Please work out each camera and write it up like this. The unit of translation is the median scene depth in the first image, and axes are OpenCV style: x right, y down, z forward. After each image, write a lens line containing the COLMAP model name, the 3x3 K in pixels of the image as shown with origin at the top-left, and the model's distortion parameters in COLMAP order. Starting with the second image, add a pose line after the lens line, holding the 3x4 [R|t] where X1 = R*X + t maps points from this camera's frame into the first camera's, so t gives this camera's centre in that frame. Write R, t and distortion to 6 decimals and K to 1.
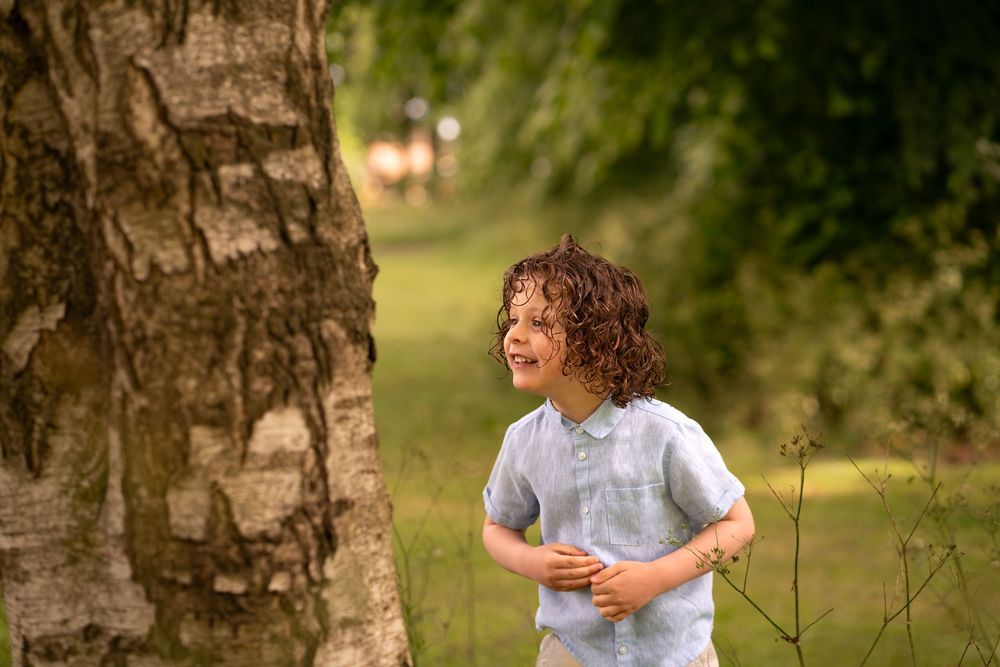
lens RADIAL K [[2381.0, 0, 498.8], [0, 2381.0, 336.7], [0, 0, 1]] dist [0.195787, 0.000000]
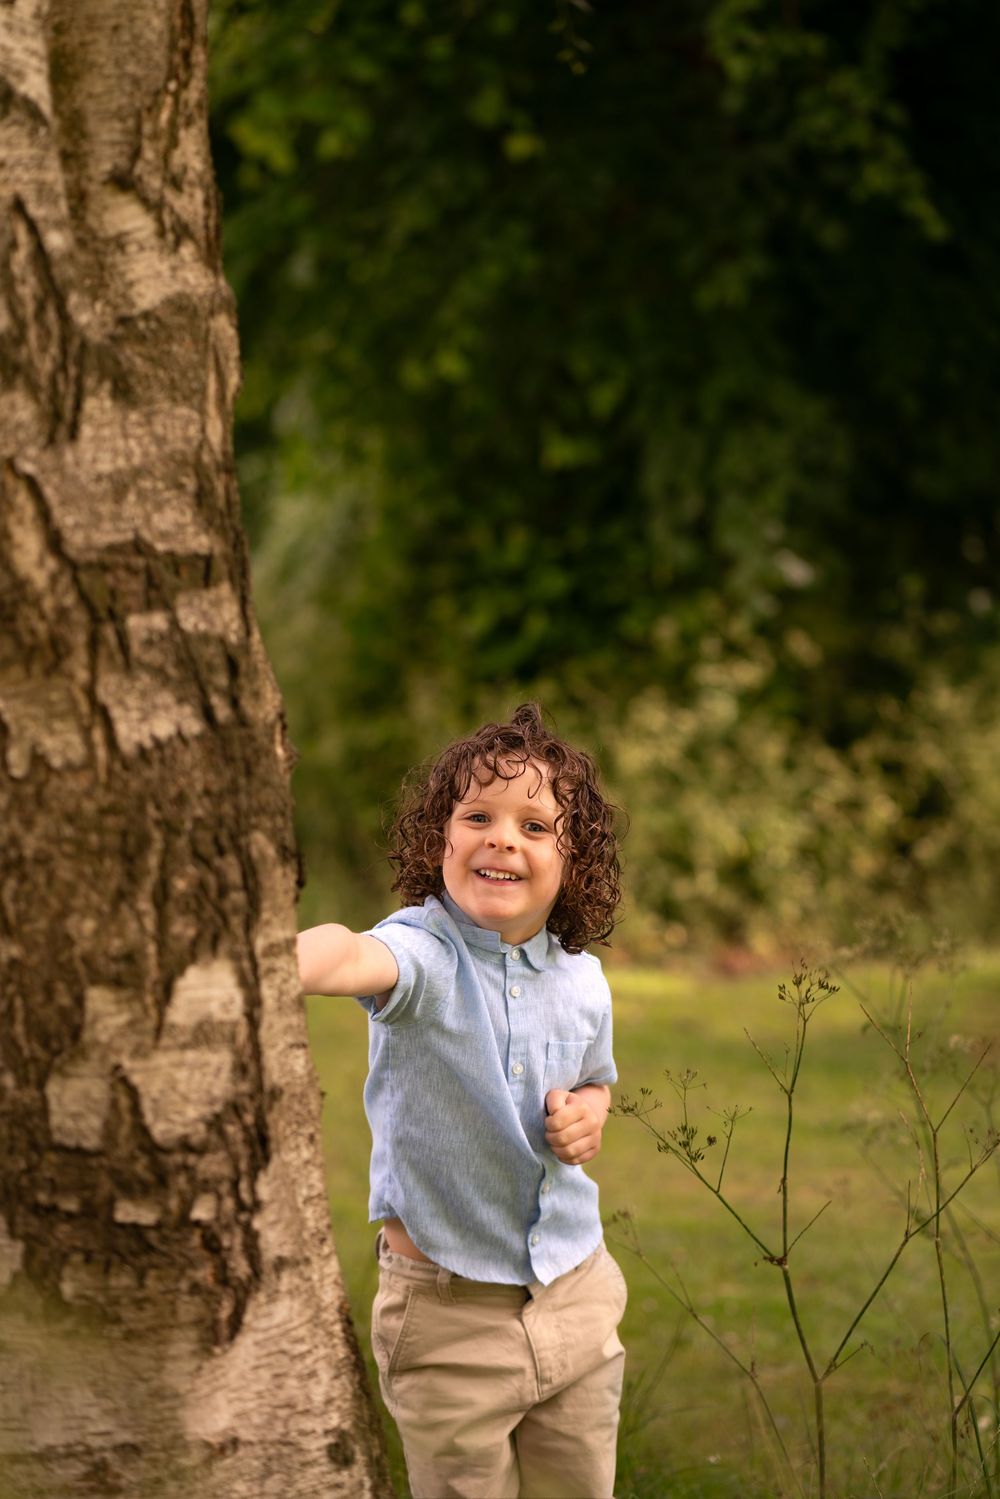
lens RADIAL K [[3569.1, 0, 502.5], [0, 3569.1, 743.2], [0, 0, 1]] dist [0.195787, 0.000000]
pose [[0.985070, 0.013505, 0.171627, -0.185934], [-0.013032, 0.999908, -0.003879, -0.030818], [-0.171663, 0.001585, 0.985154, -0.054342]]
